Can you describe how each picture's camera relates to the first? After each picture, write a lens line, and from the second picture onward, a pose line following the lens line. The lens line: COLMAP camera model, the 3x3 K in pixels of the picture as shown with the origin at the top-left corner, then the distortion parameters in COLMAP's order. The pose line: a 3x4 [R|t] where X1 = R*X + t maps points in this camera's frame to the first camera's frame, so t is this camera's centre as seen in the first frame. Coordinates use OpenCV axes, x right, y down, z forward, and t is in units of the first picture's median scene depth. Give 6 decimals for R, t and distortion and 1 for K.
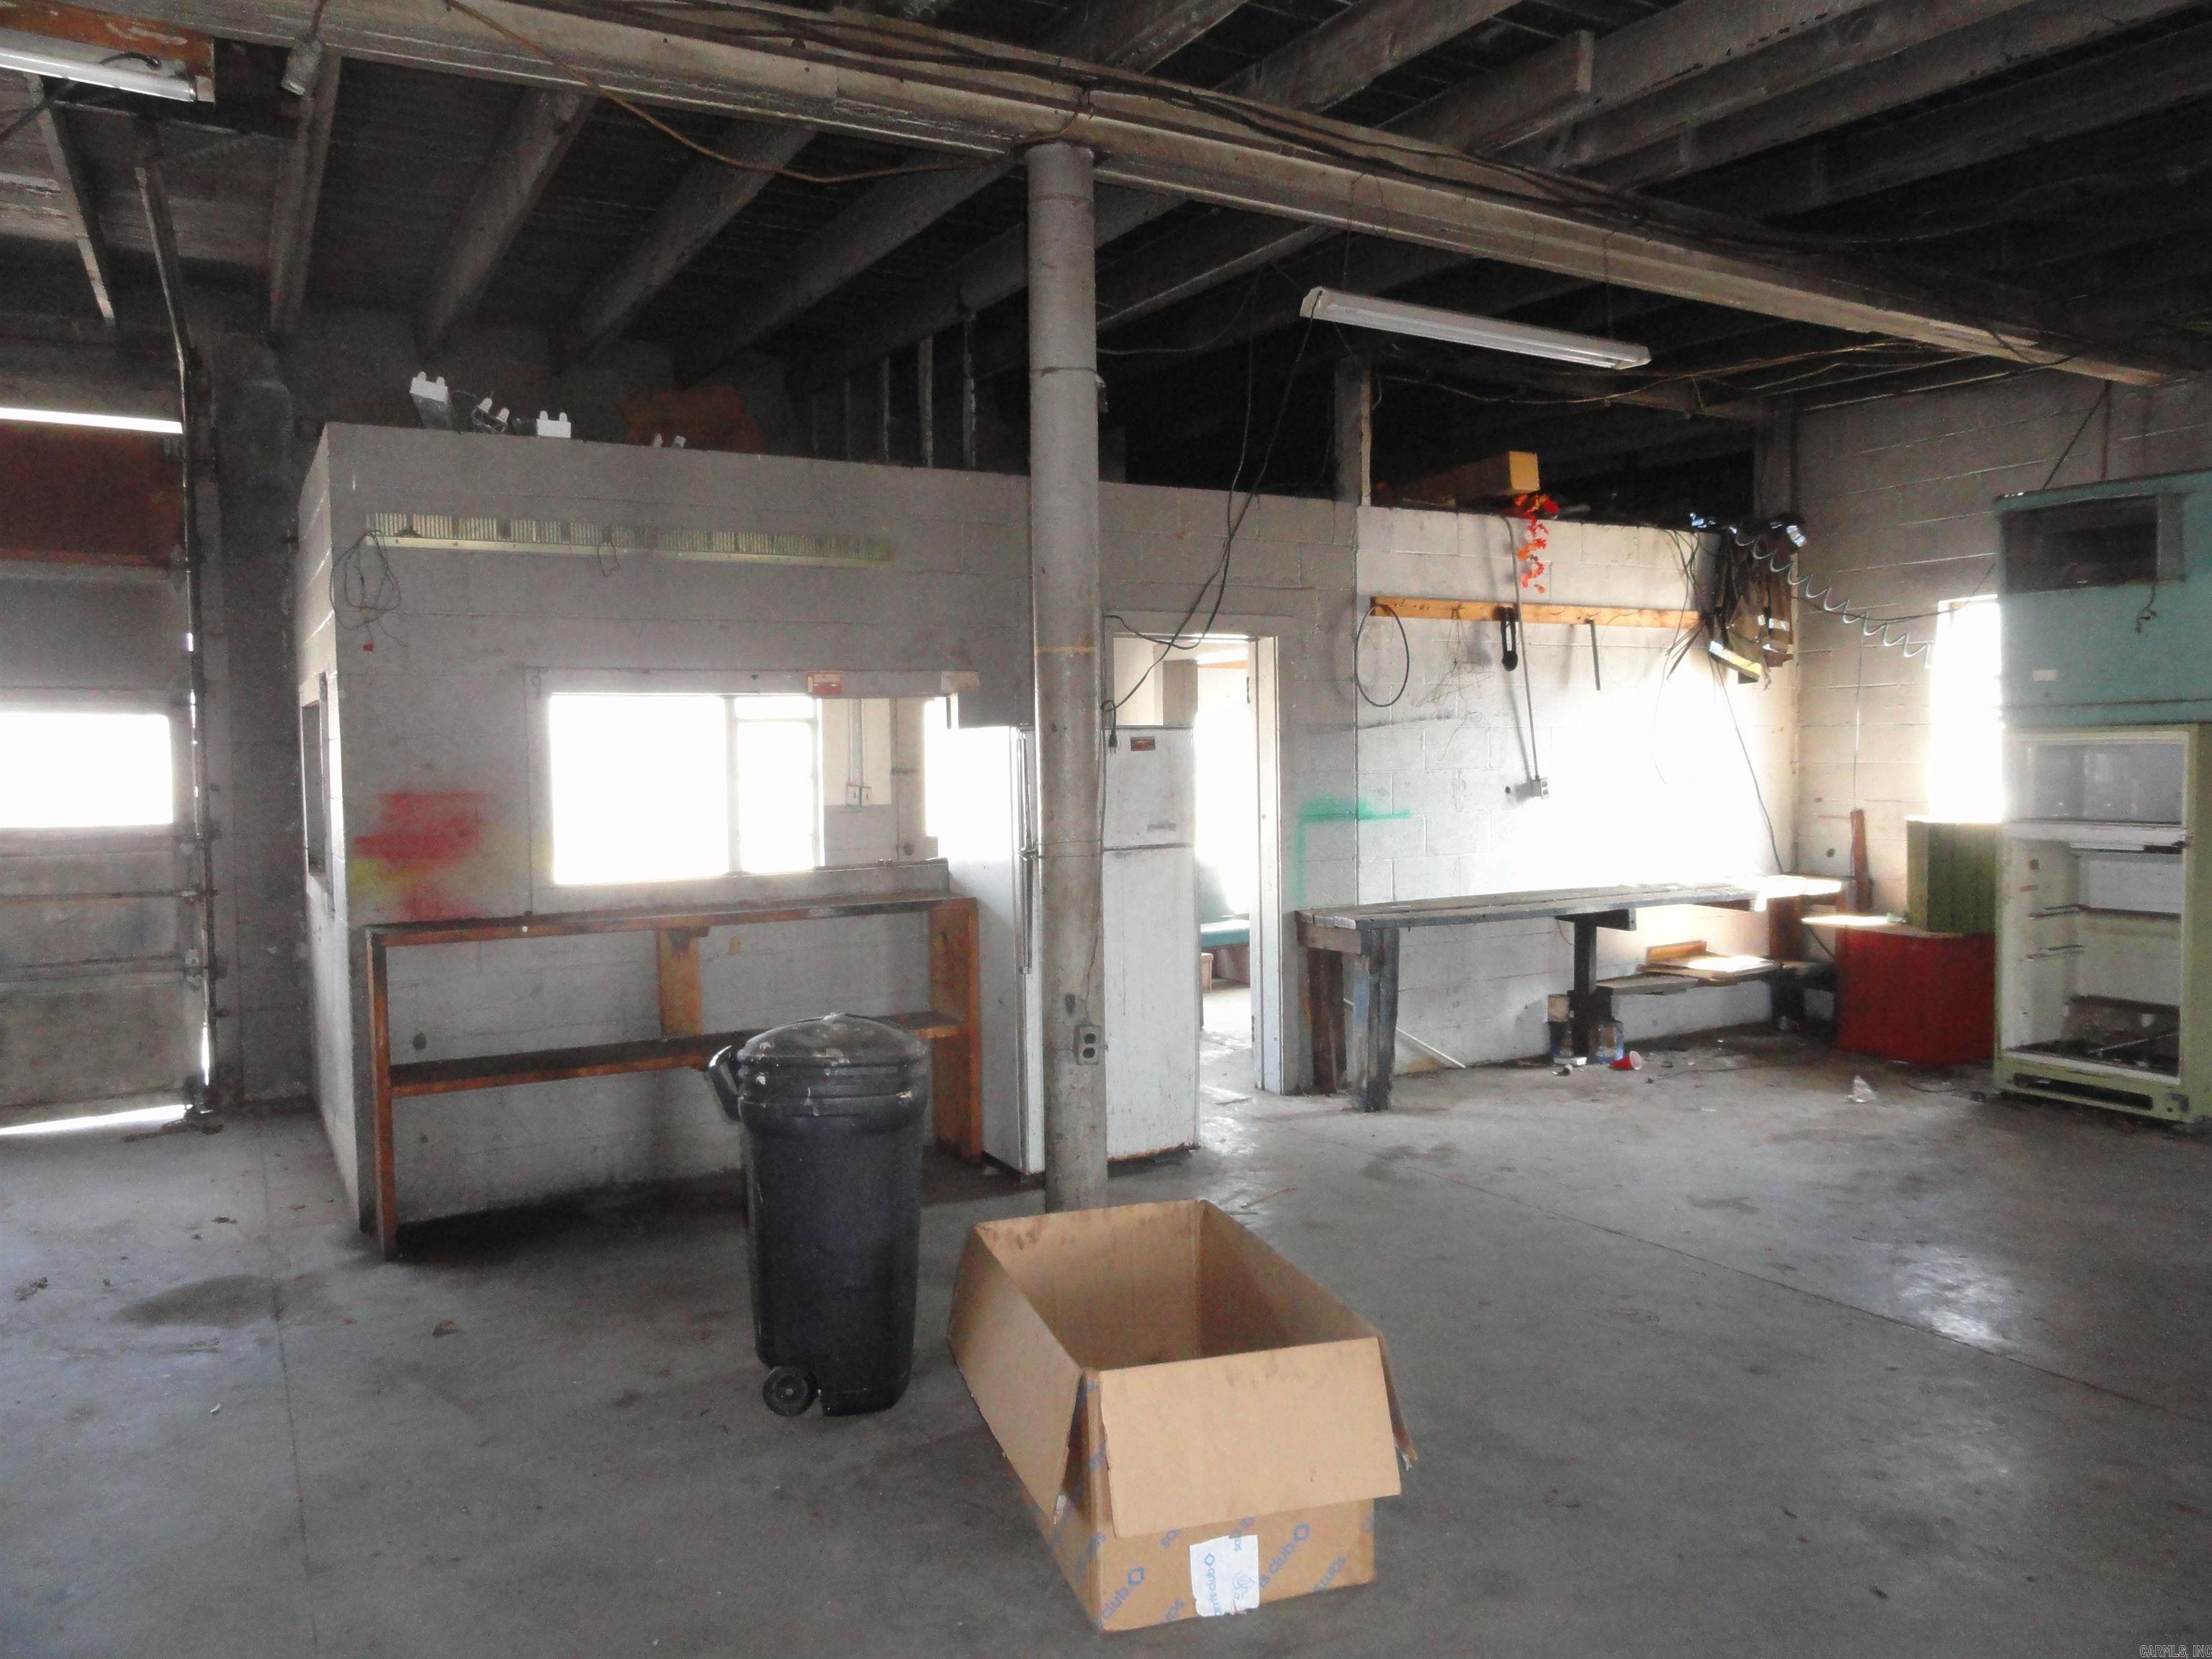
lens RADIAL K [[1543.3, 0, 1107.7], [0, 1543.3, 830.5], [0, 0, 1]] dist [-0.003261, 0.005969]
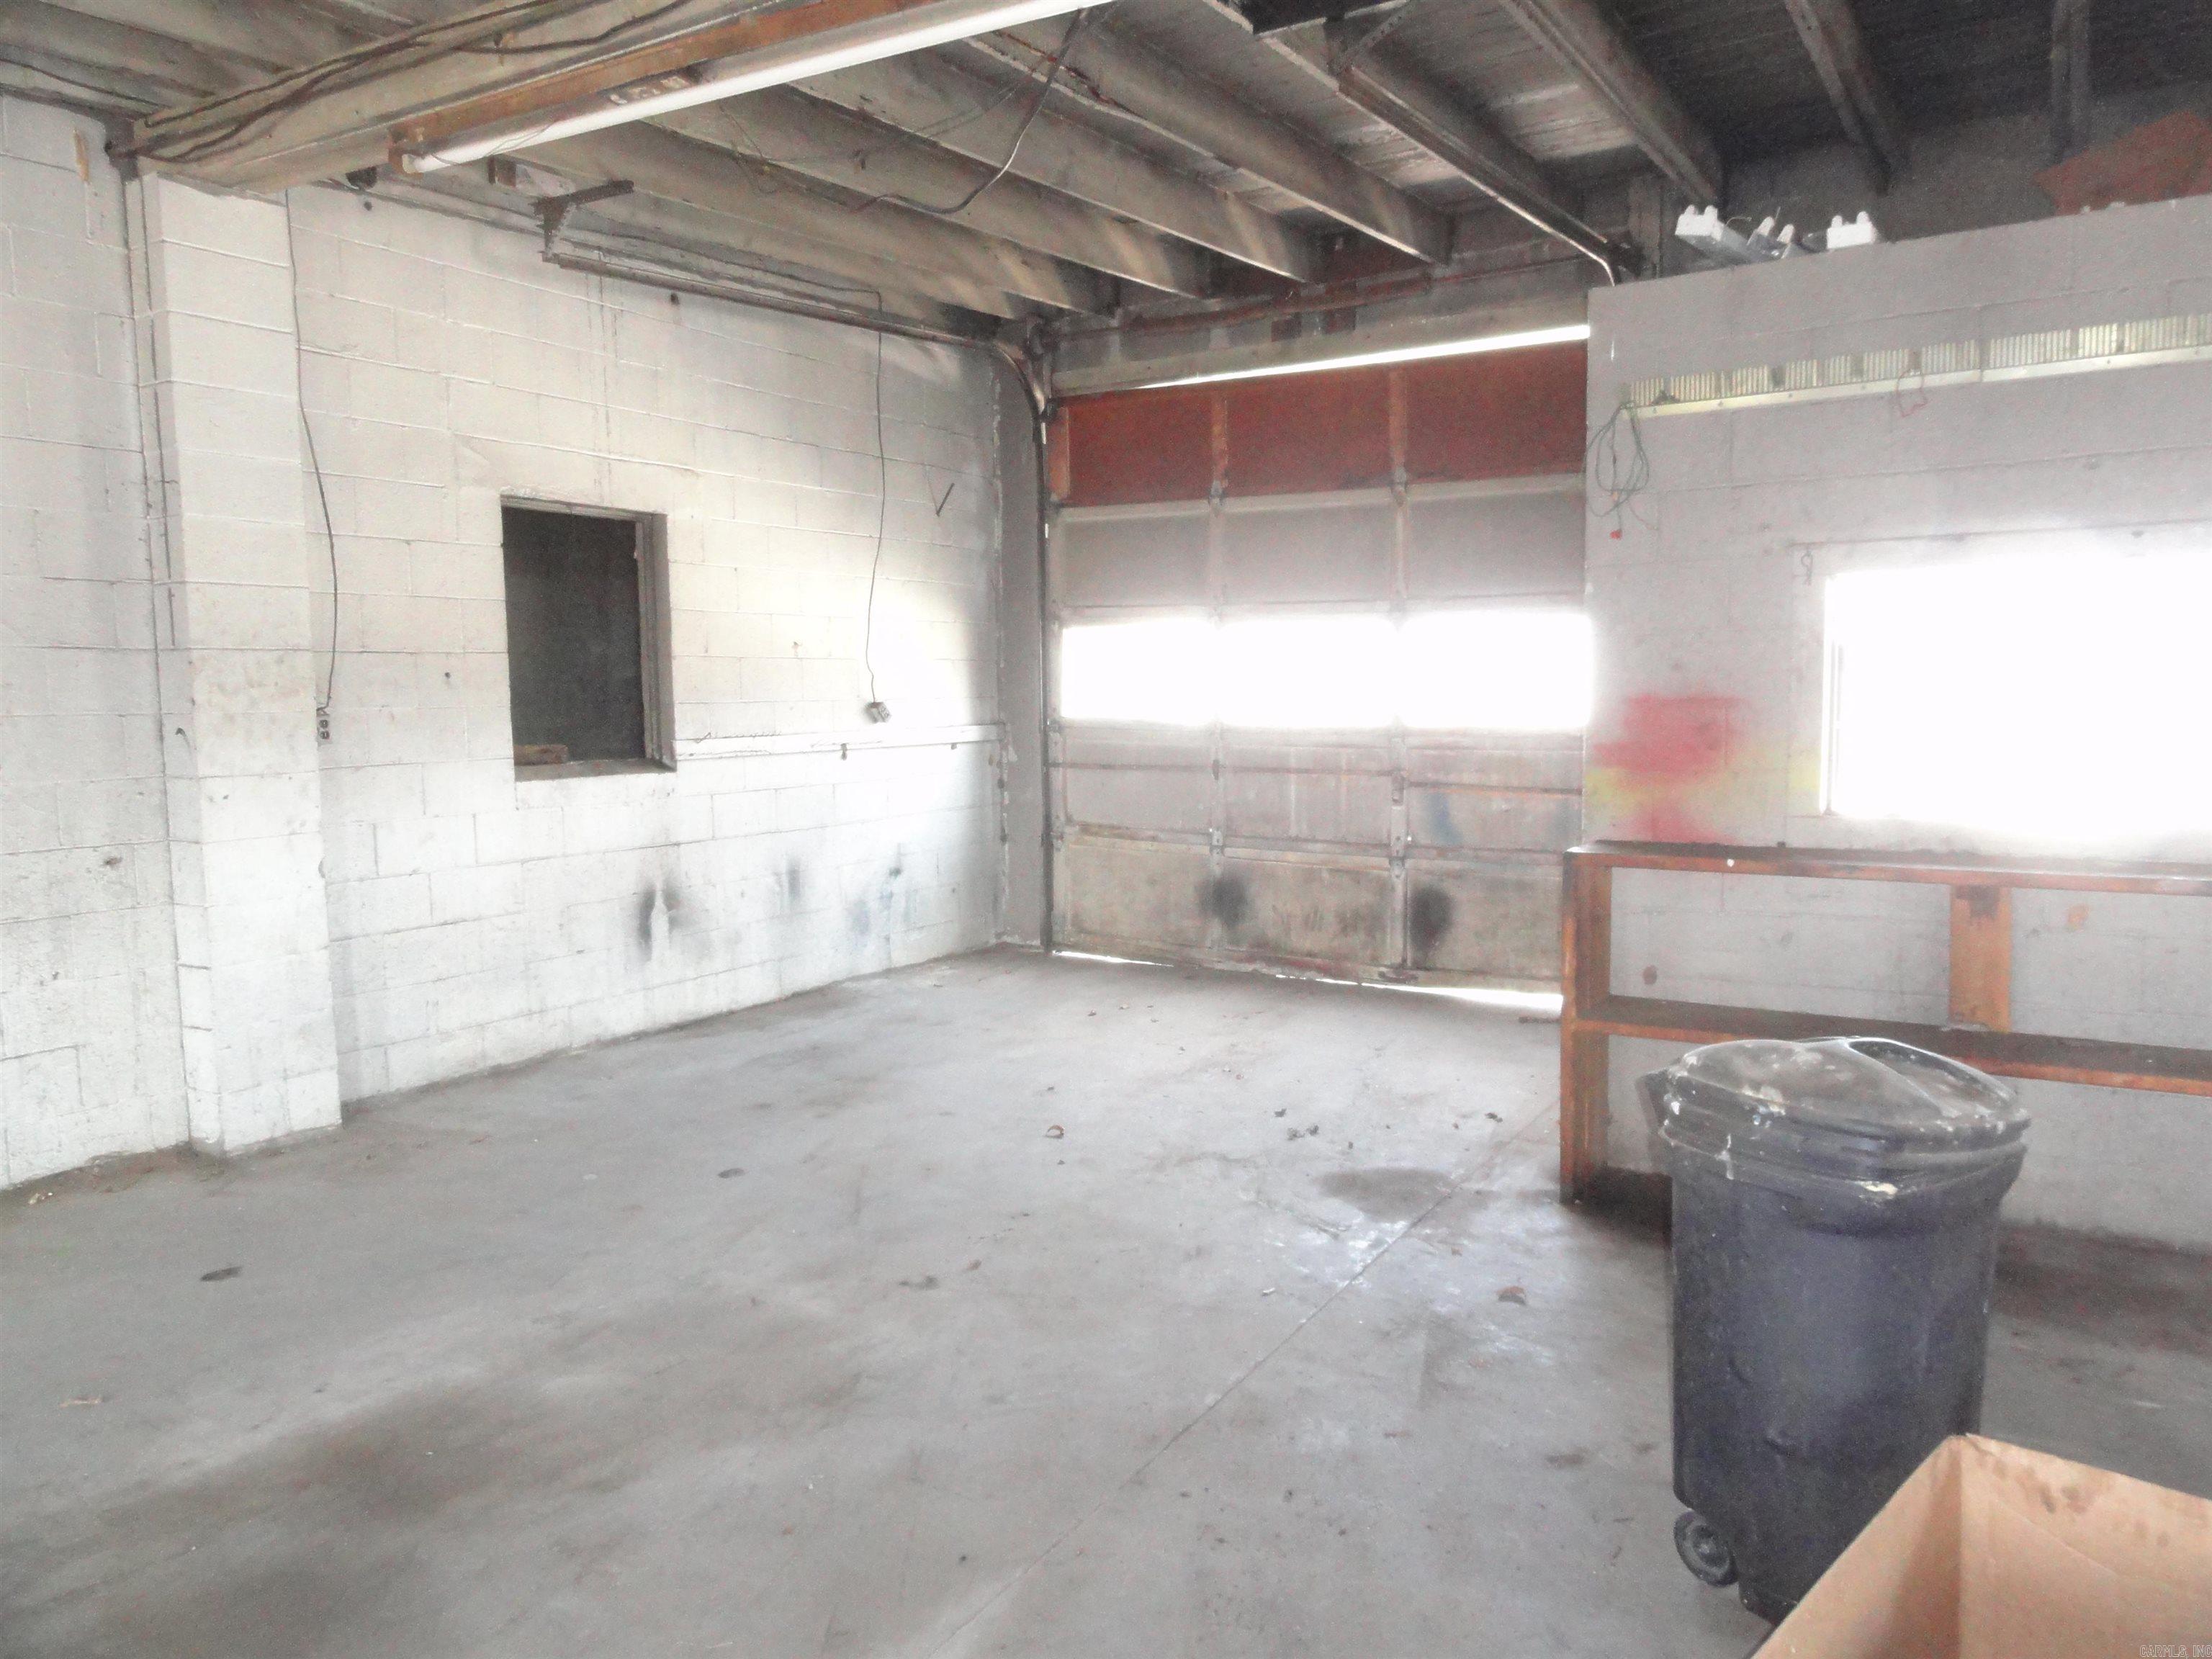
lens RADIAL K [[1543.3, 0, 1107.2], [0, 1543.3, 823.7], [0, 0, 1]] dist [-0.003261, 0.005969]
pose [[0.480971, 0.085343, -0.872573, 0.175613], [-0.034052, 0.996318, 0.078677, -0.010595], [0.876075, -0.008128, 0.482107, 0.292366]]
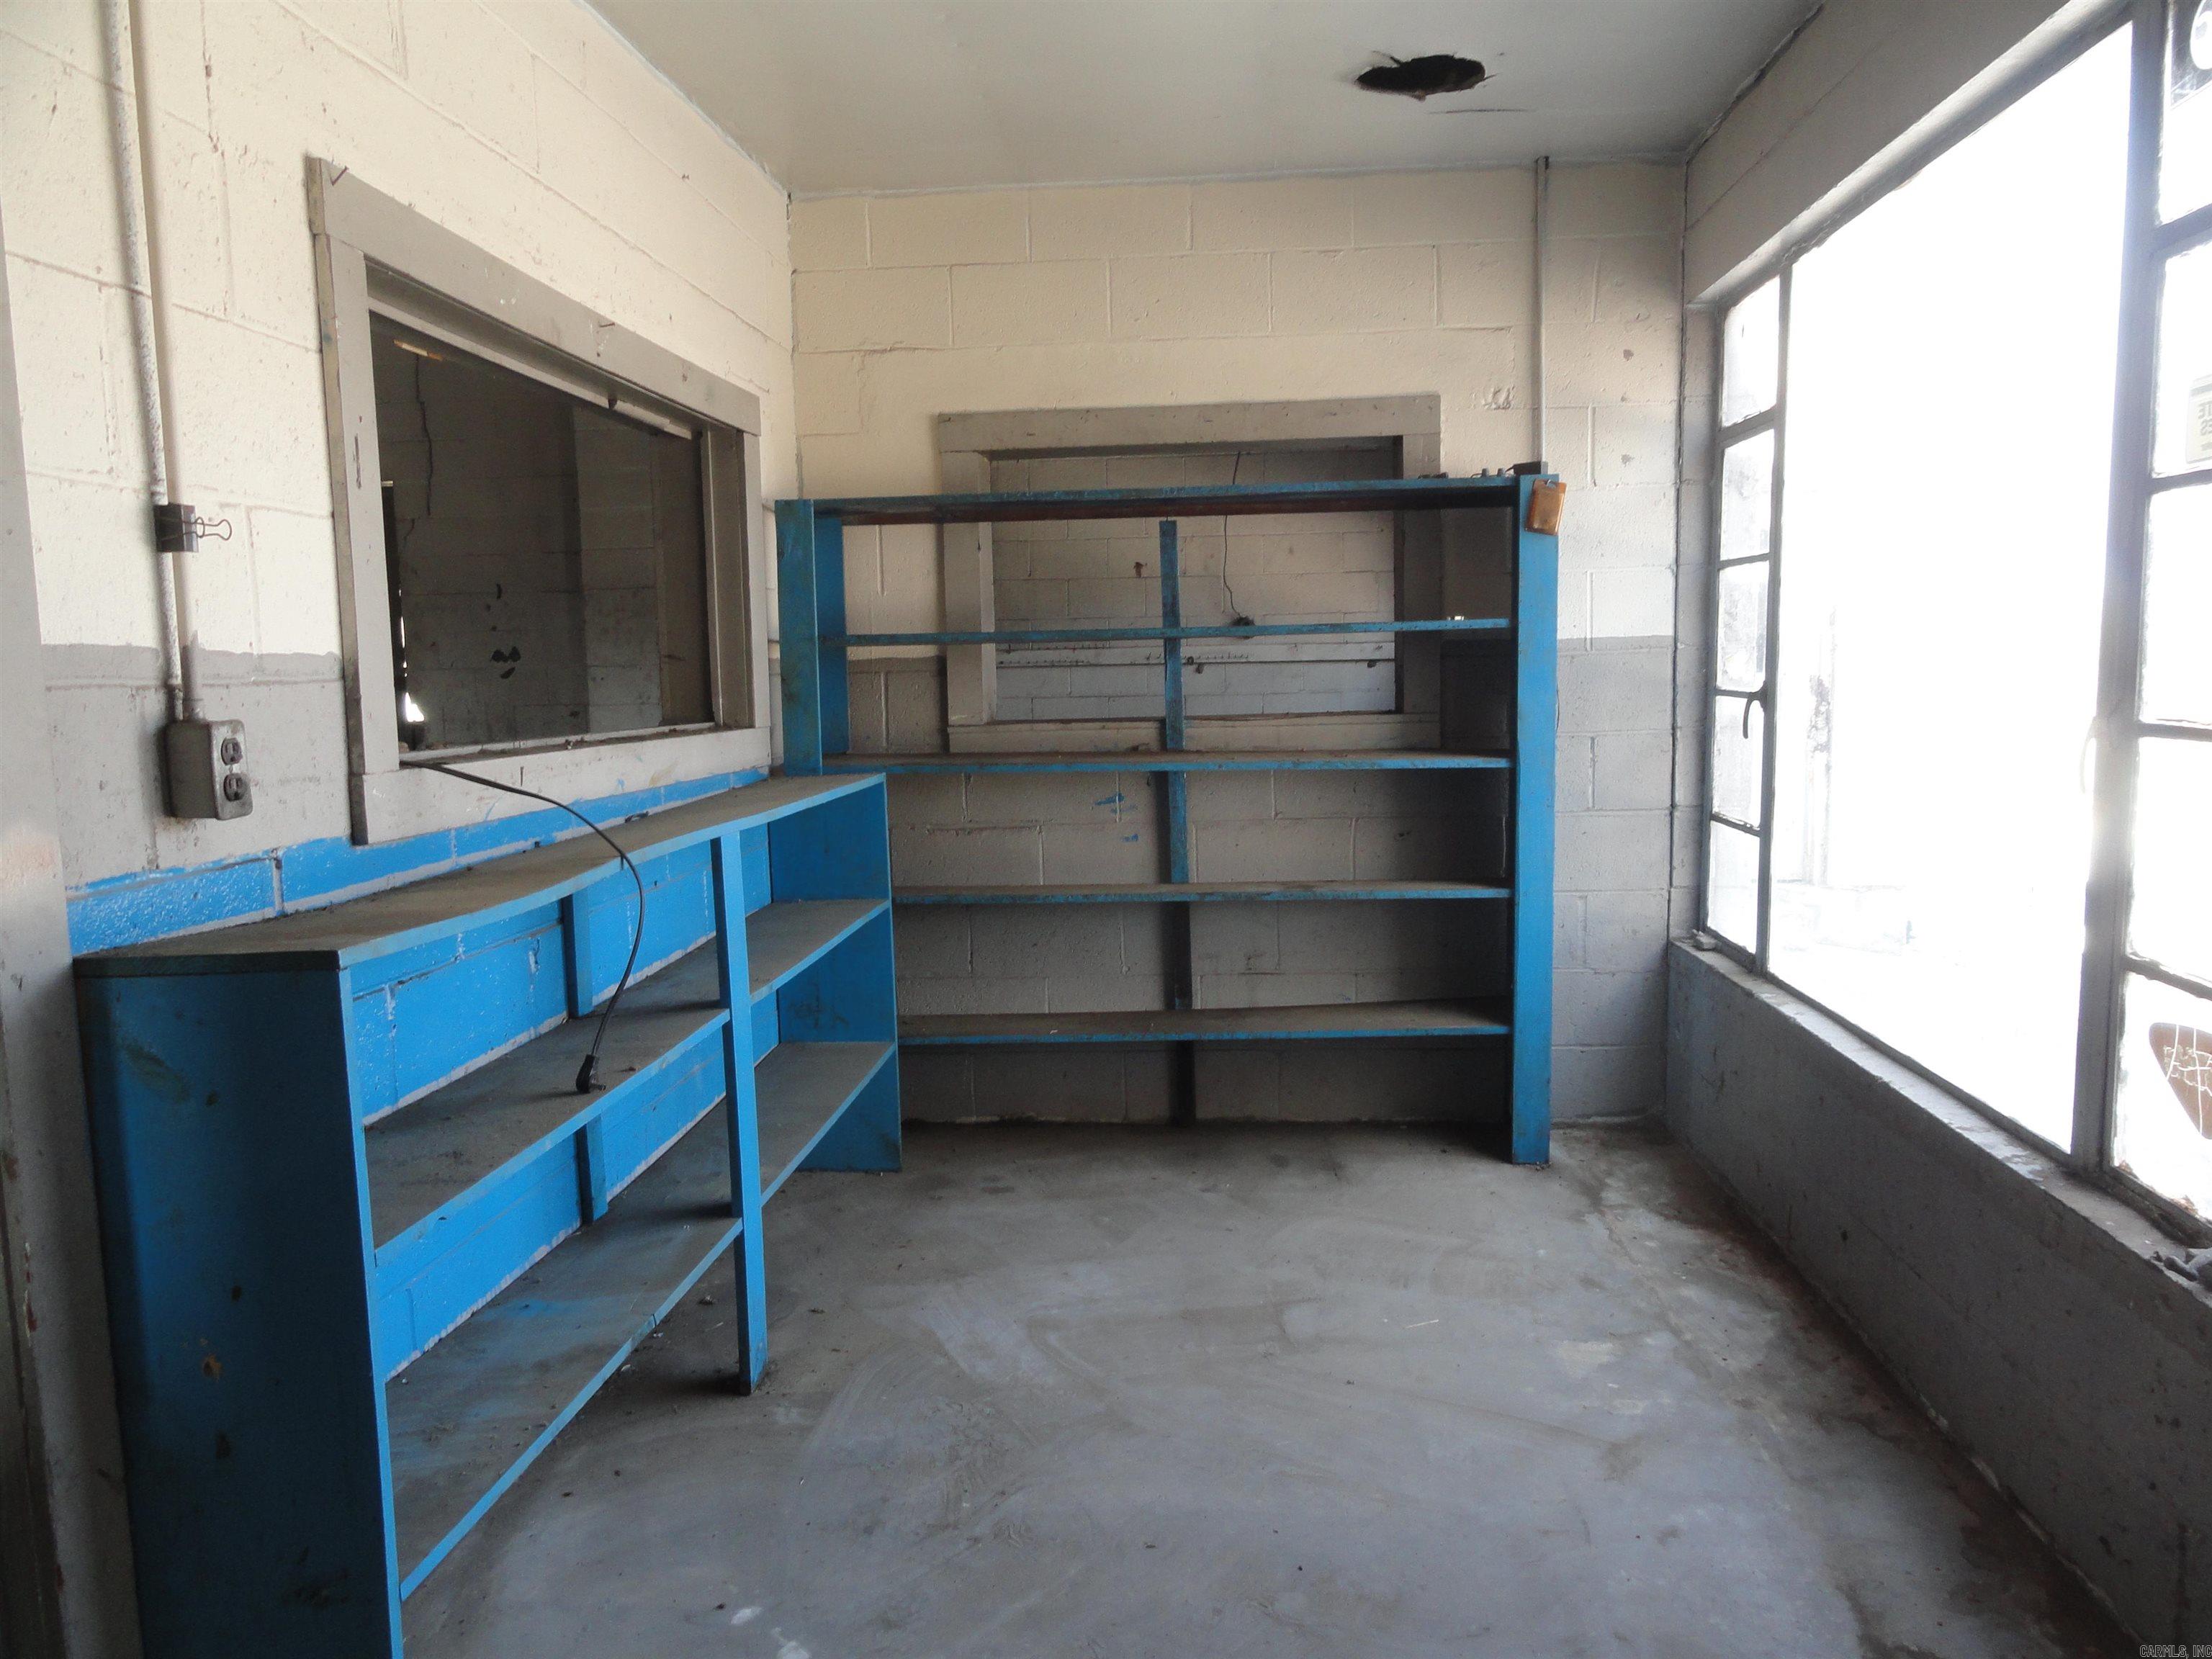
lens RADIAL K [[1543.3, 0, 1107.3], [0, 1543.3, 832.7], [0, 0, 1]] dist [-0.003261, 0.005969]
pose [[-0.573632, 0.113274, -0.811243, 0.141534], [-0.010739, 0.989267, 0.145726, -0.011695], [0.819043, 0.092305, -0.566258, 0.825956]]
